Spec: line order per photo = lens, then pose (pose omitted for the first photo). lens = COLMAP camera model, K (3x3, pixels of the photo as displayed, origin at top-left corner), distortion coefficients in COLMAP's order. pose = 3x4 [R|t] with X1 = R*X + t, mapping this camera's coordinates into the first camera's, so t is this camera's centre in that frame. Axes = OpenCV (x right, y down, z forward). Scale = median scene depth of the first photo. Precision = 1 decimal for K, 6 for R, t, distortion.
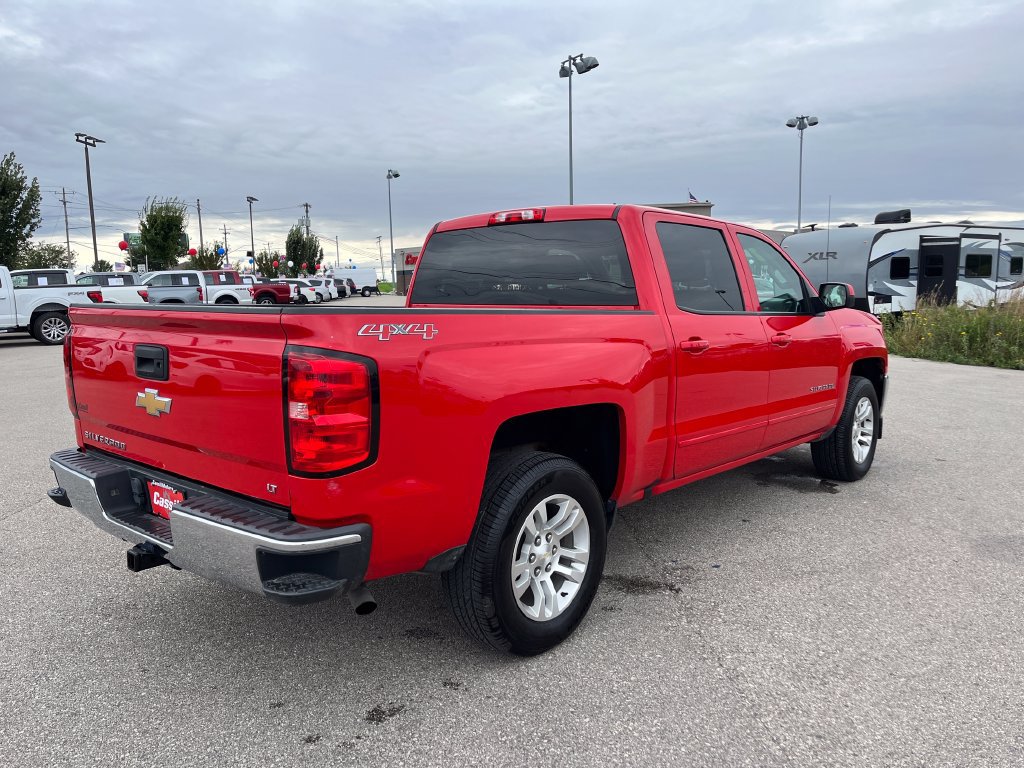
lens RADIAL K [[777.6, 0, 520.9], [0, 777.6, 381.8], [0, 0, 1]] dist [0.057043, -0.109097]
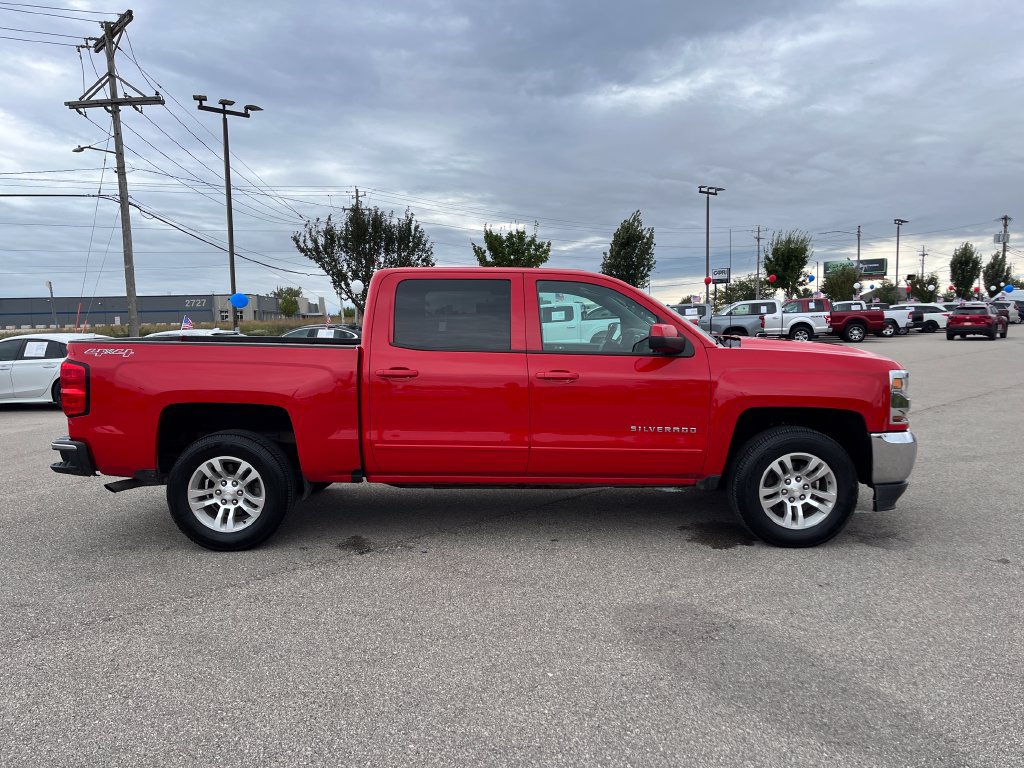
lens RADIAL K [[769.4, 0, 508.5], [0, 769.4, 388.1], [0, 0, 1]] dist [0.091859, -0.113020]
pose [[0.644364, 0.063860, -0.762048, 0.168385], [-0.081343, 0.996577, 0.014733, -0.007203], [0.760381, 0.052494, 0.647353, 0.038338]]
